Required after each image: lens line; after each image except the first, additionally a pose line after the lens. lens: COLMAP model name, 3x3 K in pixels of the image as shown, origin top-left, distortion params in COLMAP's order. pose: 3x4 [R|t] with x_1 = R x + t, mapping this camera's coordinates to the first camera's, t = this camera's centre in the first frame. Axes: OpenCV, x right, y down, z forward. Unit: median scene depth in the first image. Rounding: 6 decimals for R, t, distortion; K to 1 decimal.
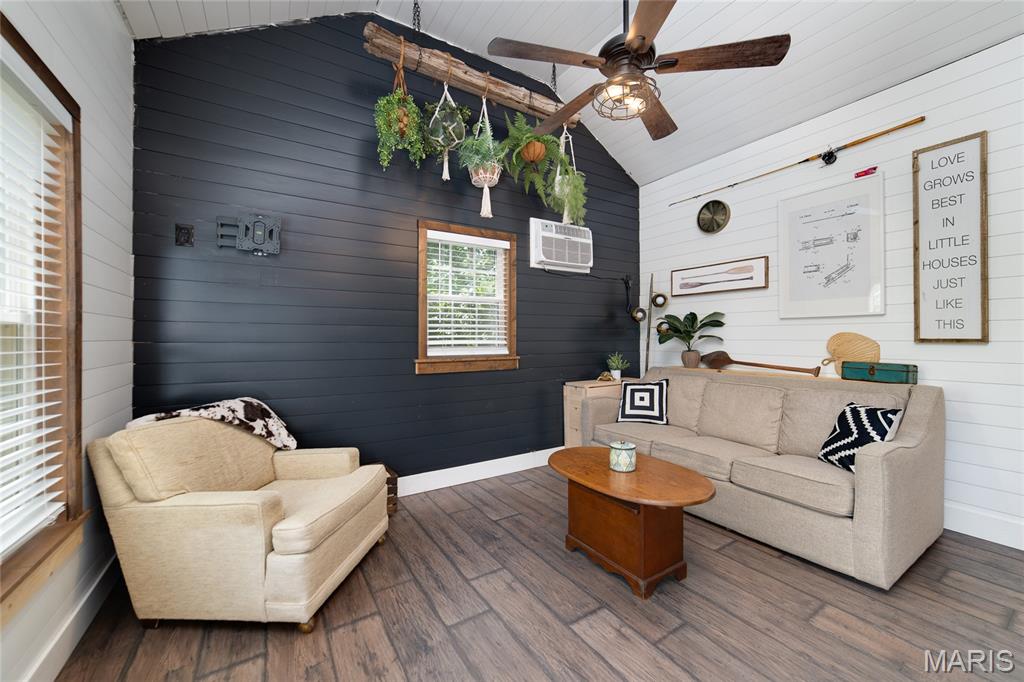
lens RADIAL K [[403.2, 0, 515.6], [0, 403.2, 337.3], [0, 0, 1]] dist [-0.016521, 0.005787]
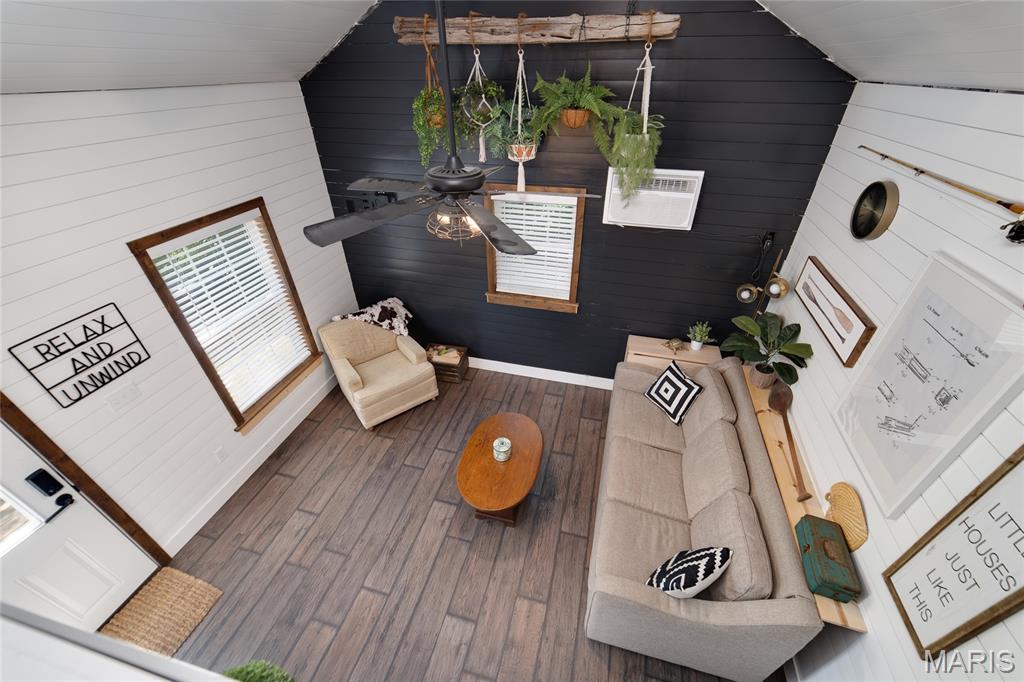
lens RADIAL K [[403.2, 0, 508.7], [0, 403.2, 340.3], [0, 0, 1]] dist [-0.016521, 0.005787]
pose [[0.668495, 0.422079, -0.612342, 0.862683], [0.015109, 0.815477, 0.578592, -0.737756], [0.743563, -0.396038, 0.538765, 0.343961]]
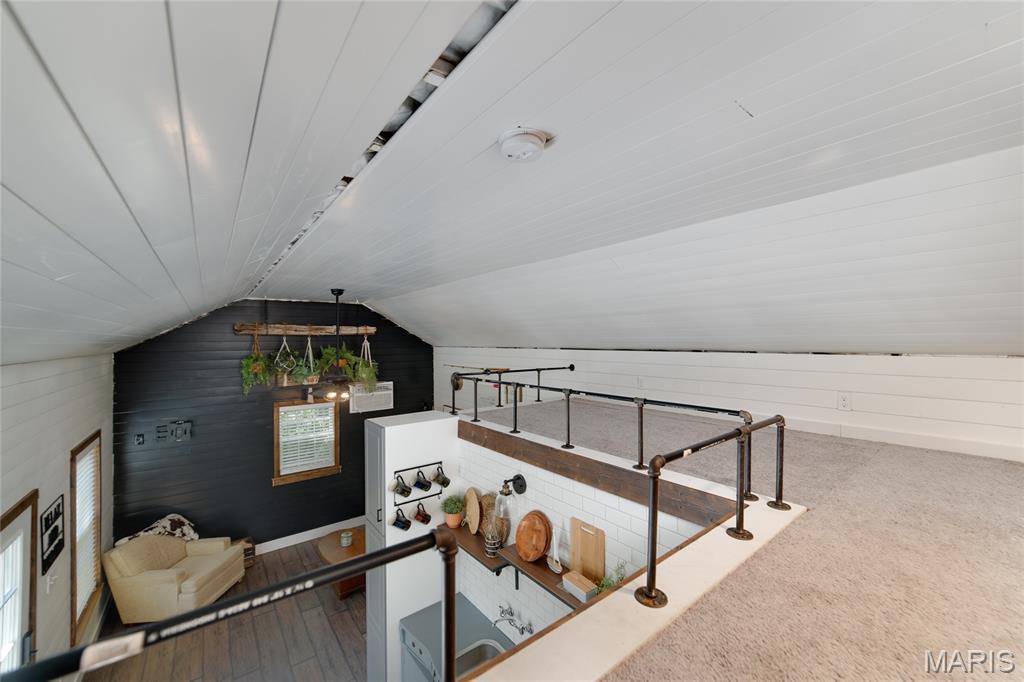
lens RADIAL K [[403.2, 0, 521.1], [0, 403.2, 334.2], [0, 0, 1]] dist [-0.016521, 0.005787]
pose [[0.994676, -0.005683, 0.102891, 0.894442], [0.006292, 0.999965, -0.005596, -0.748811], [-0.102856, 0.006213, 0.994677, -1.214560]]
